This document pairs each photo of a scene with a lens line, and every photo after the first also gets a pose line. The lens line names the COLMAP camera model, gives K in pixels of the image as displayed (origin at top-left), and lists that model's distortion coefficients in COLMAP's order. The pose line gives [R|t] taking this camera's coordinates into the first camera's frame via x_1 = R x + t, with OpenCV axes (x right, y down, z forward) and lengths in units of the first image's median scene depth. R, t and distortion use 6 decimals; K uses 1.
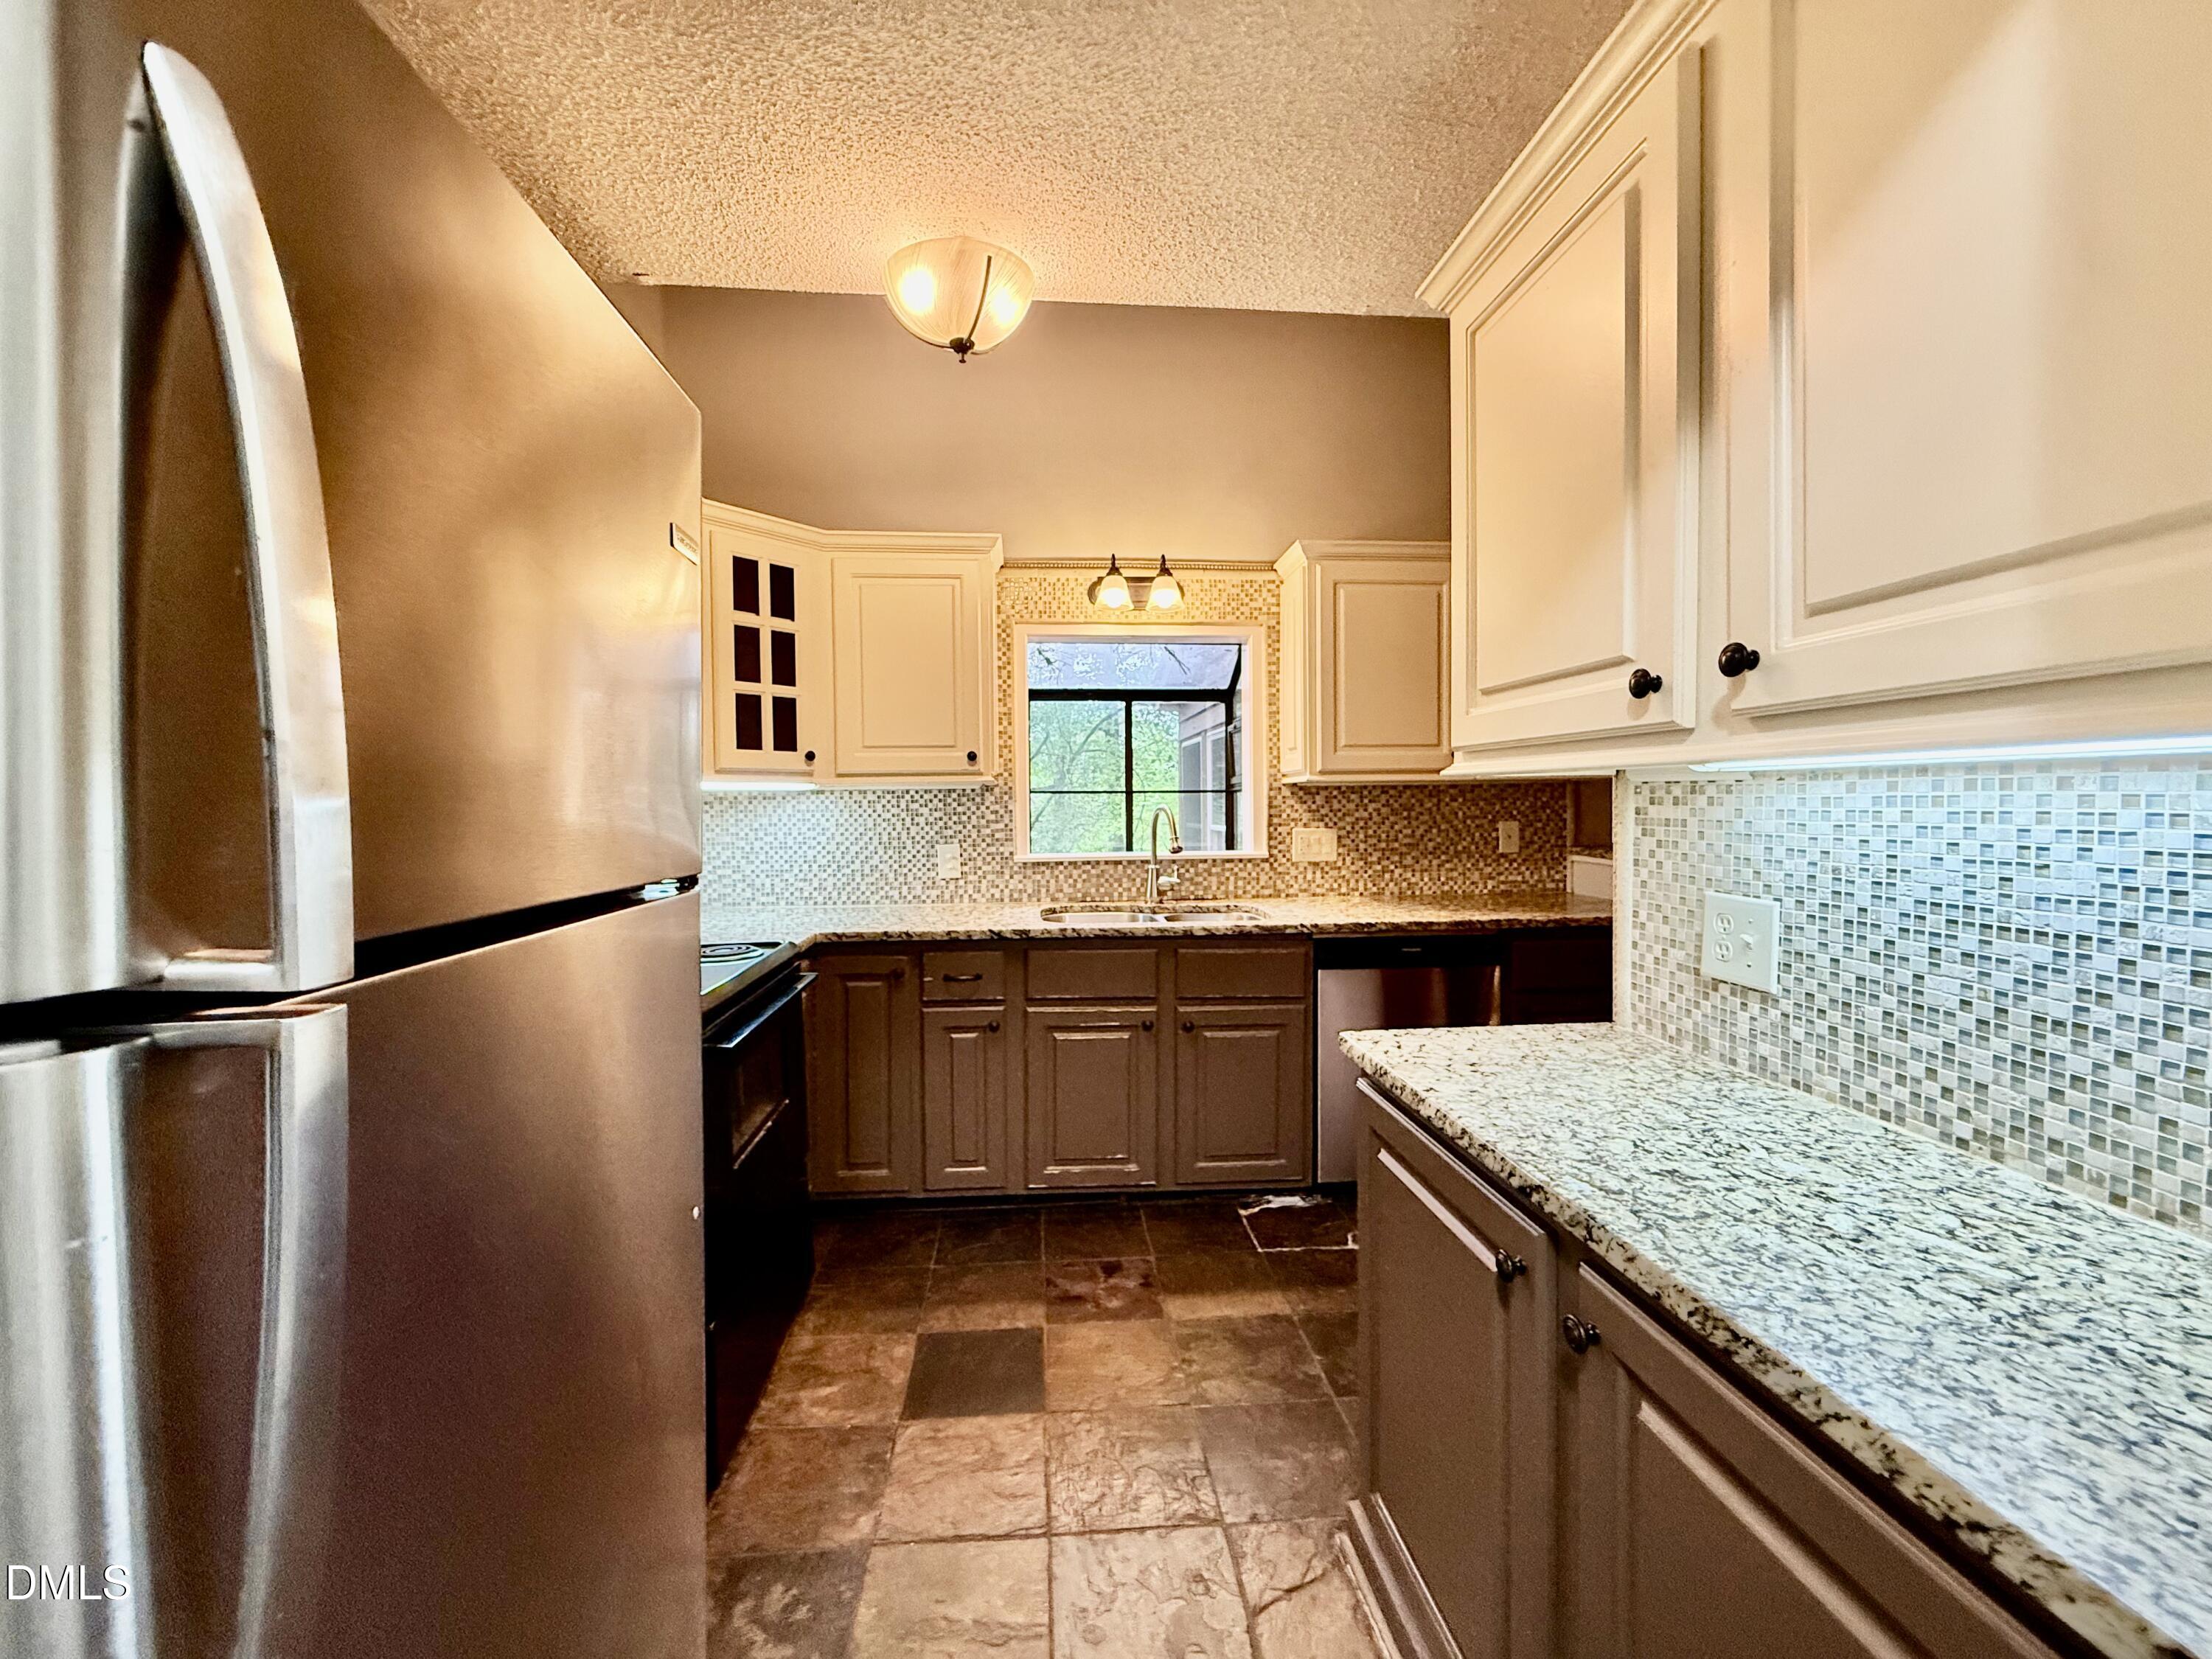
lens RADIAL K [[883.2, 0, 1109.6], [0, 883.2, 816.3], [0, 0, 1]] dist [-0.004790, -0.000170]
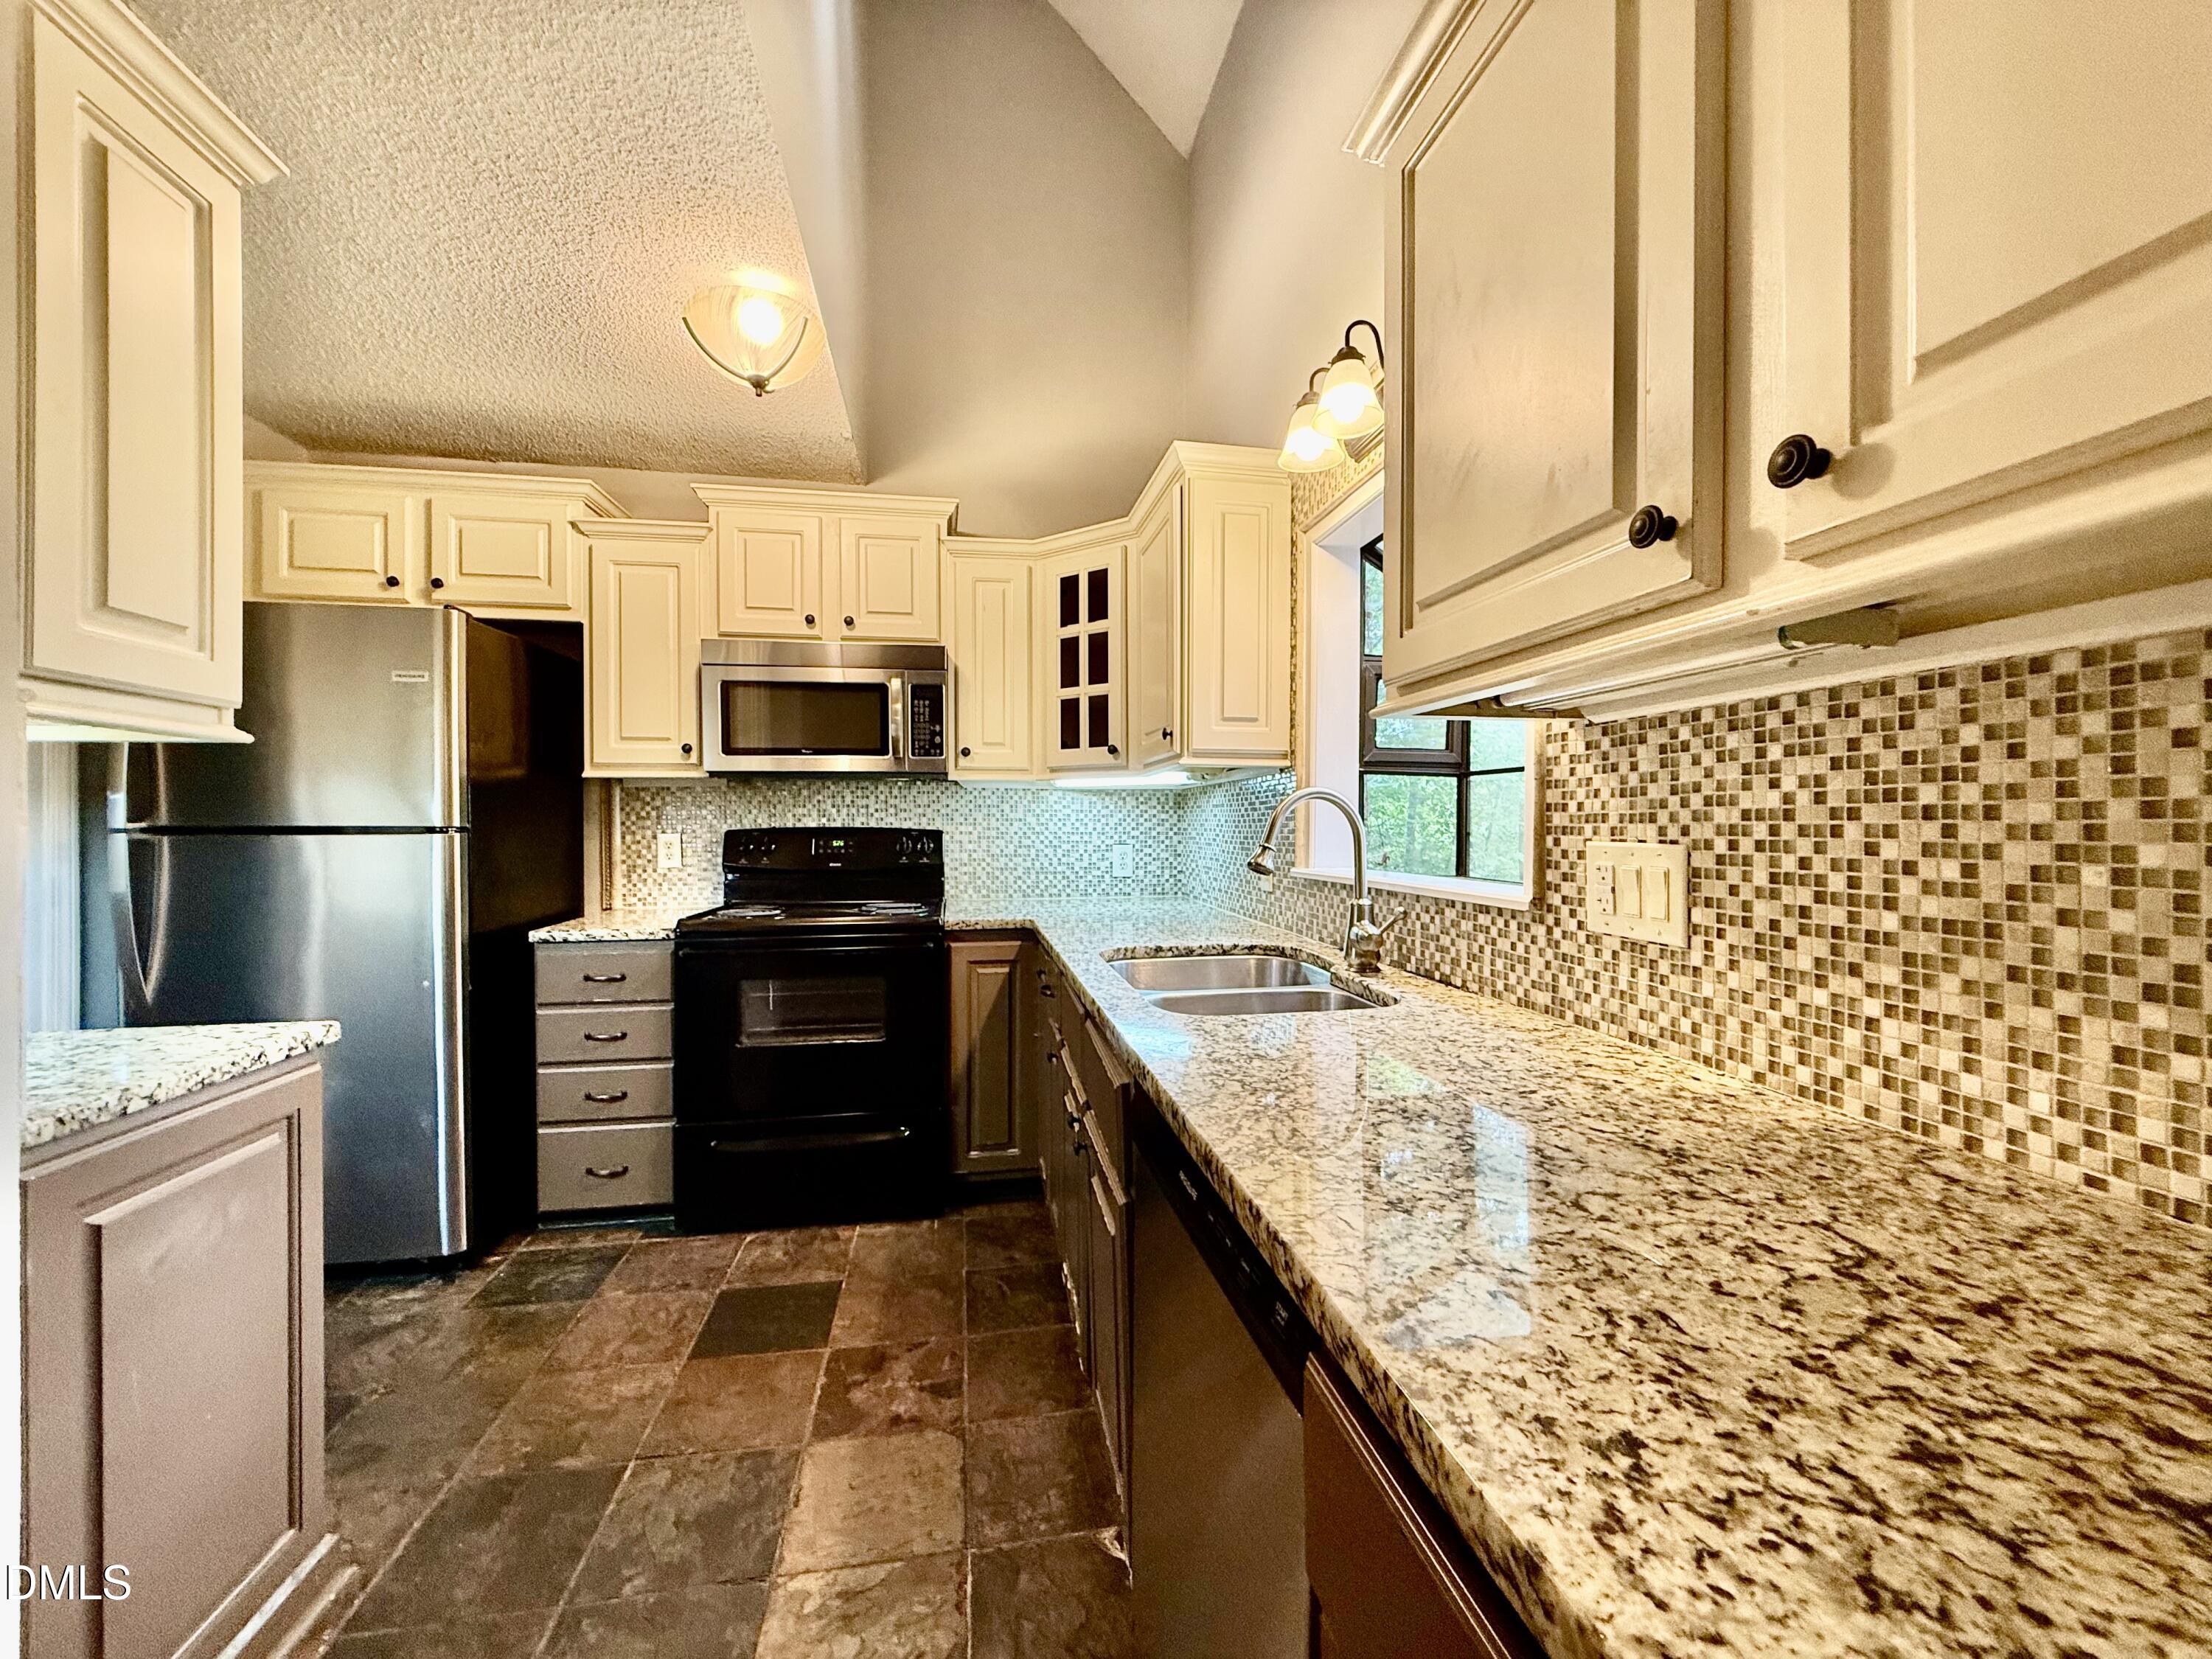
lens RADIAL K [[883.2, 0, 1110.4], [0, 883.2, 823.9], [0, 0, 1]] dist [-0.004790, -0.000170]
pose [[0.081515, 0.008498, -0.996636, 0.671204], [-0.017026, 0.999830, 0.007133, 0.008895], [0.996527, 0.016387, 0.081646, 0.929020]]
